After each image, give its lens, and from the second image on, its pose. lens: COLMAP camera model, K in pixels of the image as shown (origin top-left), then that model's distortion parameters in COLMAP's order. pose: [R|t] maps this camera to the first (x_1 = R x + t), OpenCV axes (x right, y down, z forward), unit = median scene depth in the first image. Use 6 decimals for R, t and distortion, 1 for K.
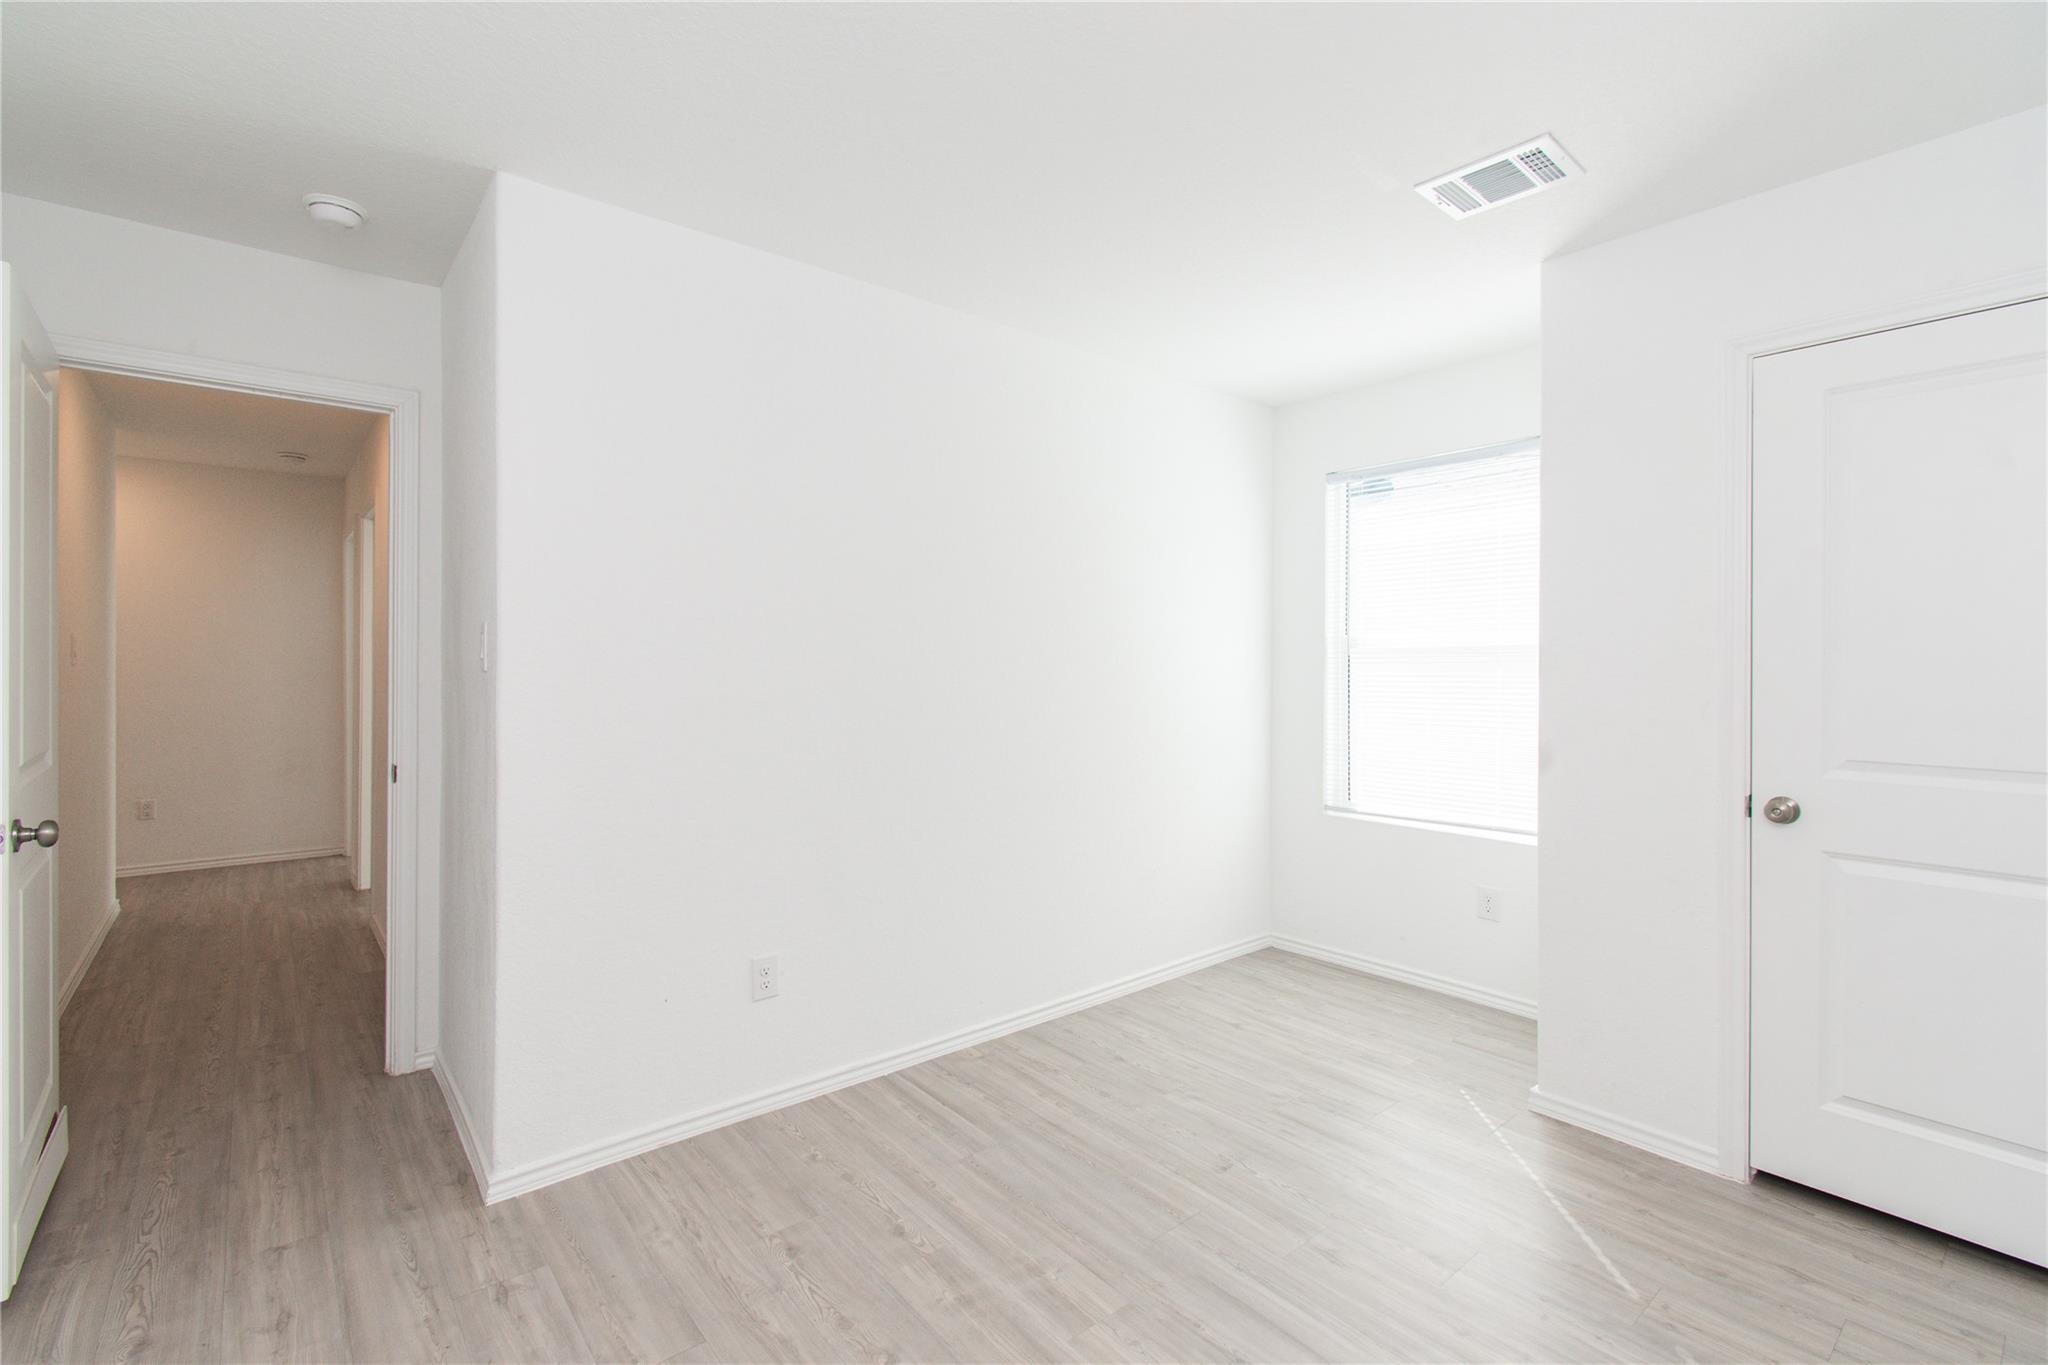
lens RADIAL K [[915.4, 0, 1024.0], [0, 915.4, 682.5], [0, 0, 1]] dist [0.000513, -0.000148]
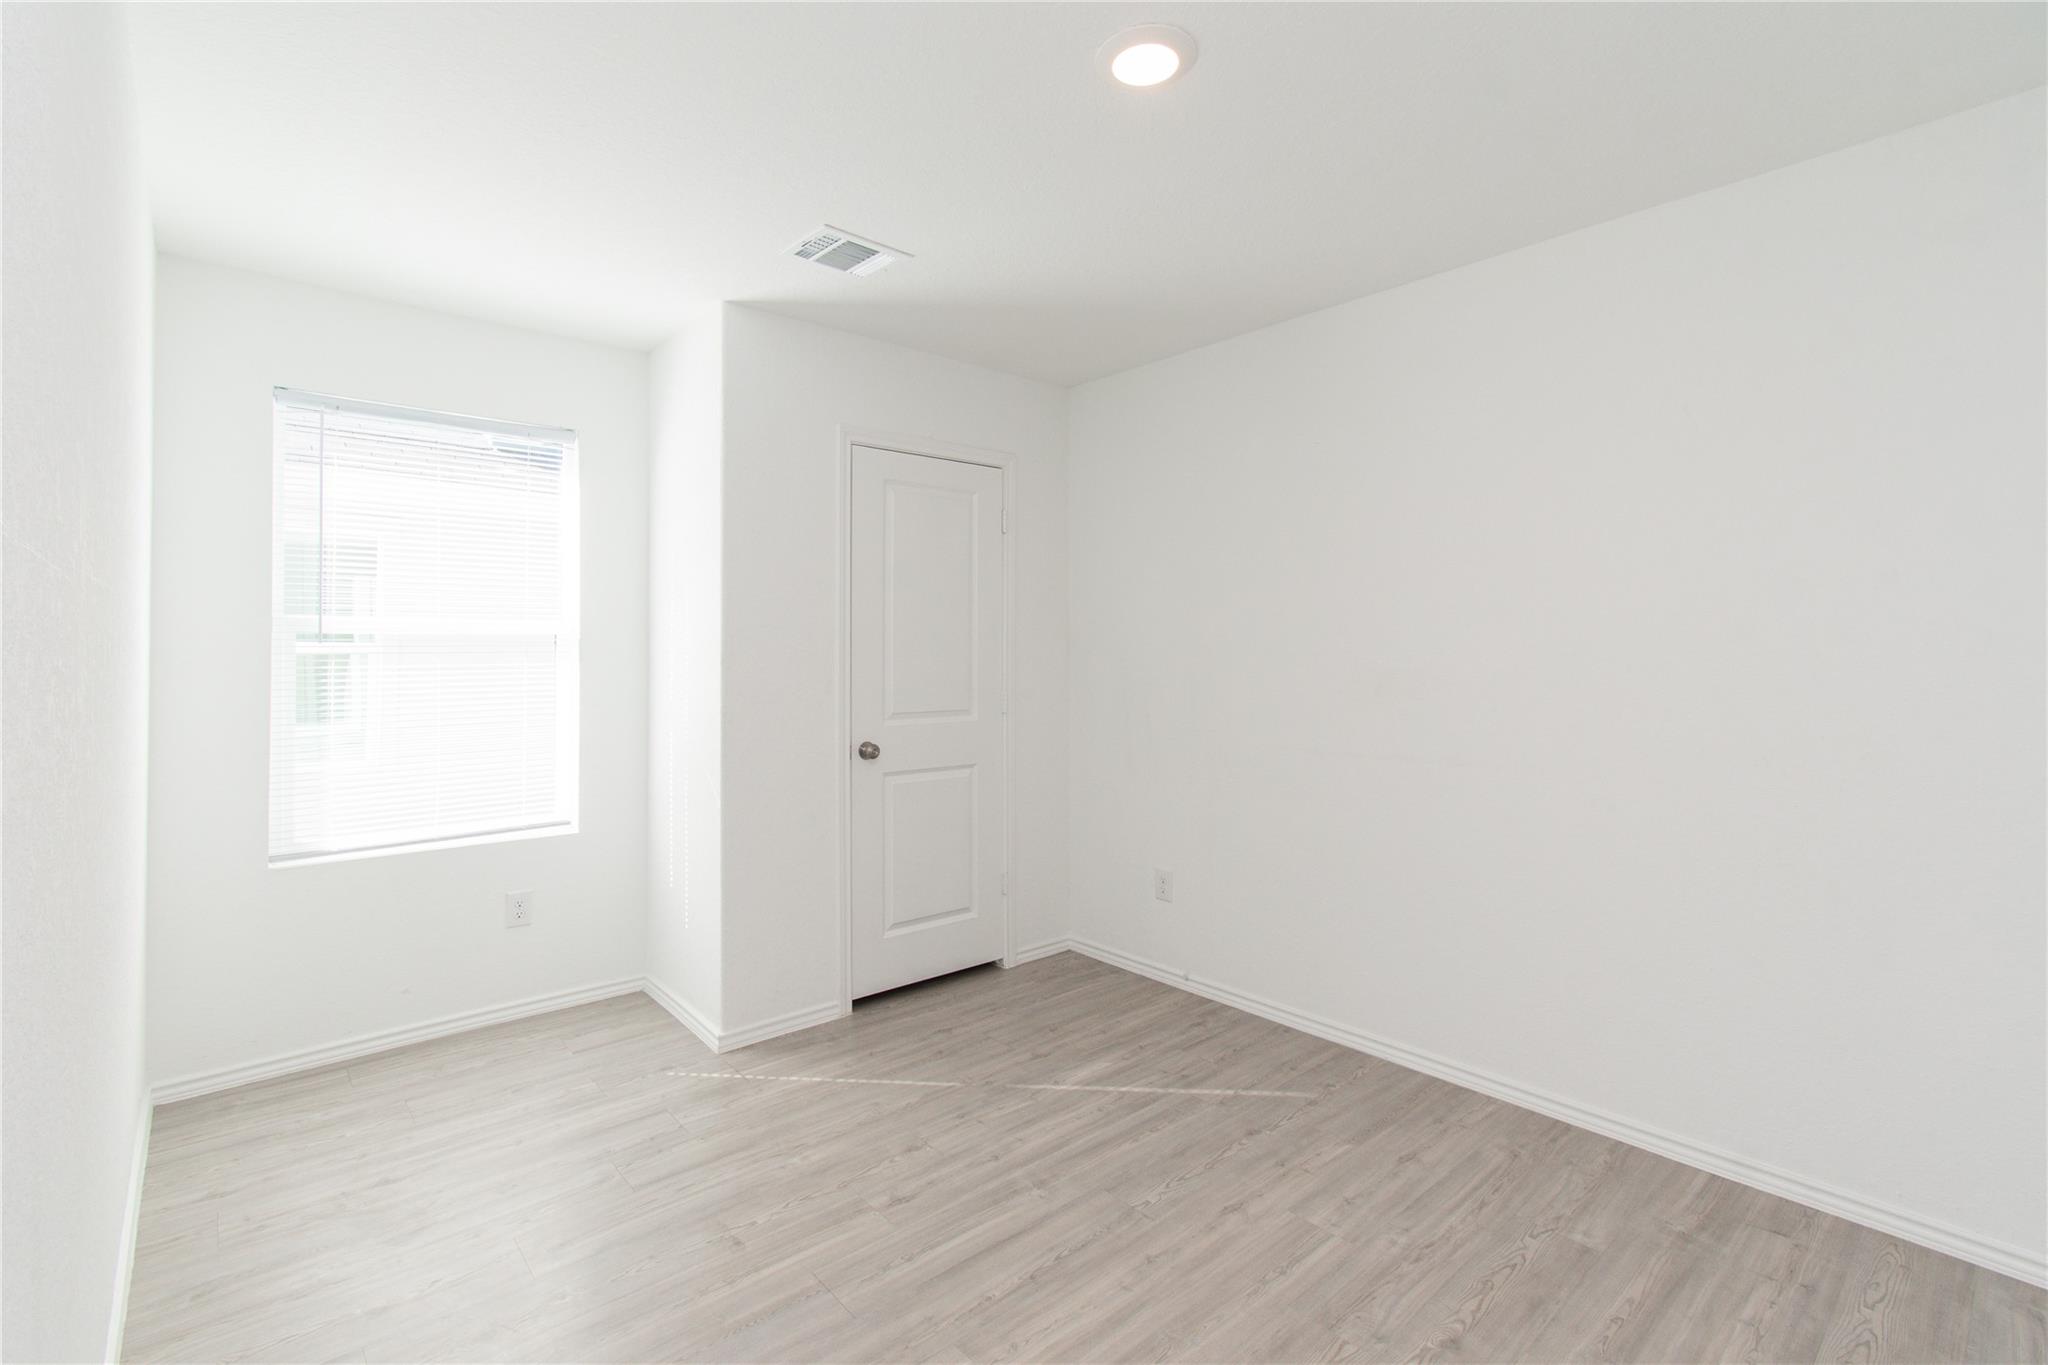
lens RADIAL K [[893.4, 0, 1019.5], [0, 893.4, 657.8], [0, 0, 1]] dist [0.001857, 0.000076]
pose [[-0.005411, -0.008173, 0.999952, -0.589963], [0.022297, 0.999717, 0.008291, -0.018141], [-0.999737, 0.022341, -0.005227, 0.695535]]
